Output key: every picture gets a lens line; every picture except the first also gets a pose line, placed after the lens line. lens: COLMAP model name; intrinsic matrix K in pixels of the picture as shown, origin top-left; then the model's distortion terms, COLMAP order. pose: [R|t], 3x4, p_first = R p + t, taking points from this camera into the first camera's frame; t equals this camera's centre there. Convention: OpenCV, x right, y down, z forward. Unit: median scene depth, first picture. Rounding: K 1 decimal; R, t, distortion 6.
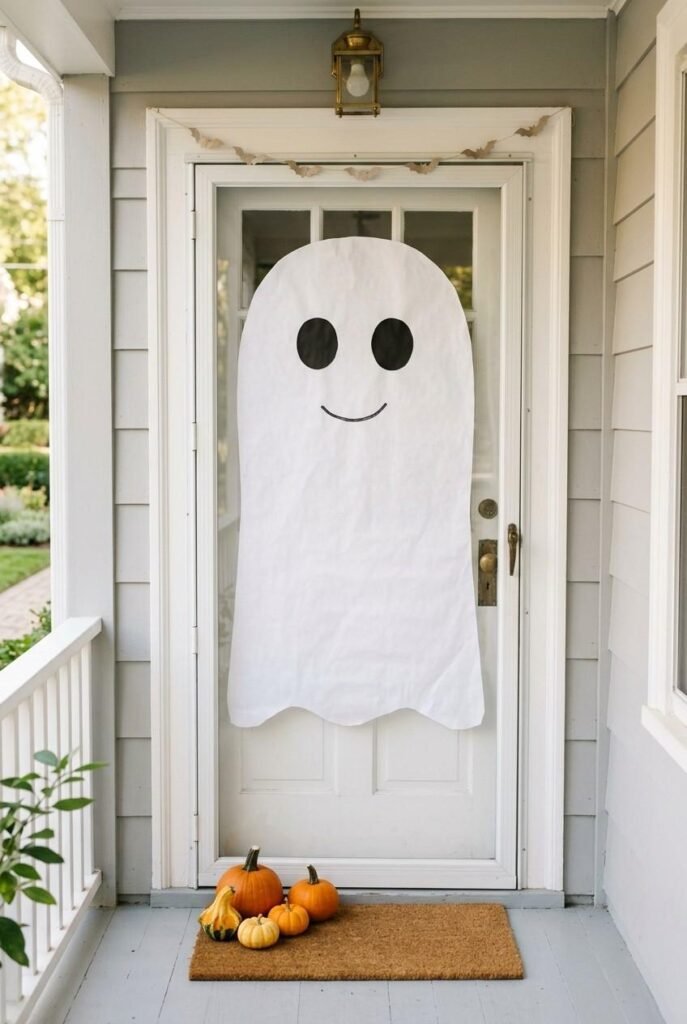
lens RADIAL K [[1611.9, 0, 343.5], [0, 1611.9, 512.0], [0, 0, 1]] dist [0.061072, 0.107870]
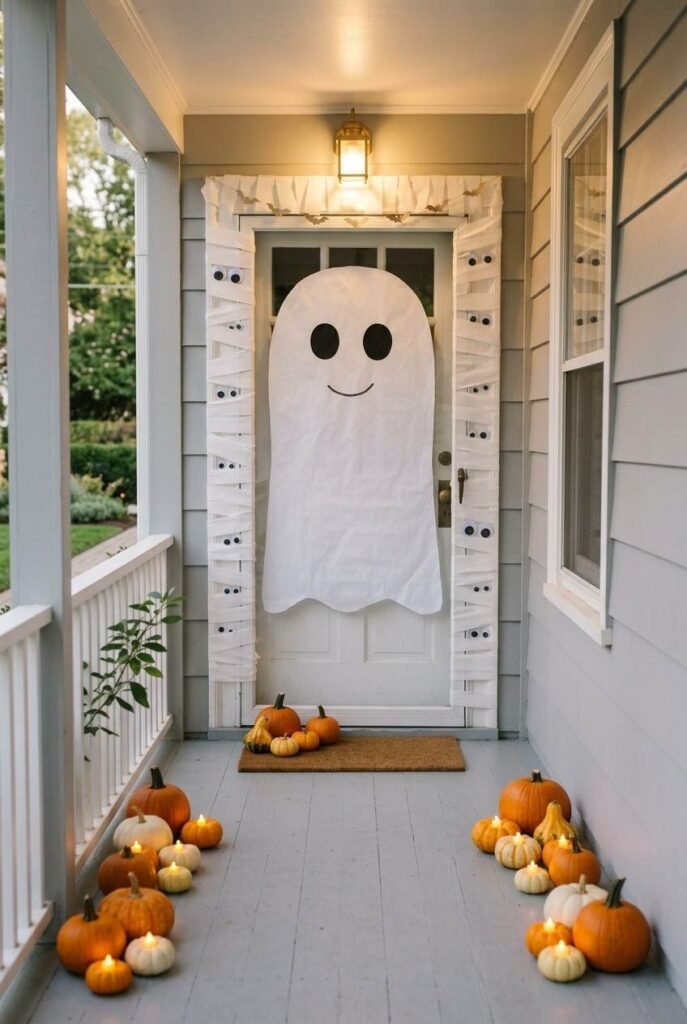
lens RADIAL K [[1342.2, 0, 343.5], [0, 1342.2, 512.0], [0, 0, 1]] dist [0.092855, -0.000837]
pose [[0.999995, 0.000388, -0.003212, 0.004026], [-0.000347, 0.999920, 0.012669, 0.031322], [0.003217, -0.012668, 0.999915, -0.191513]]
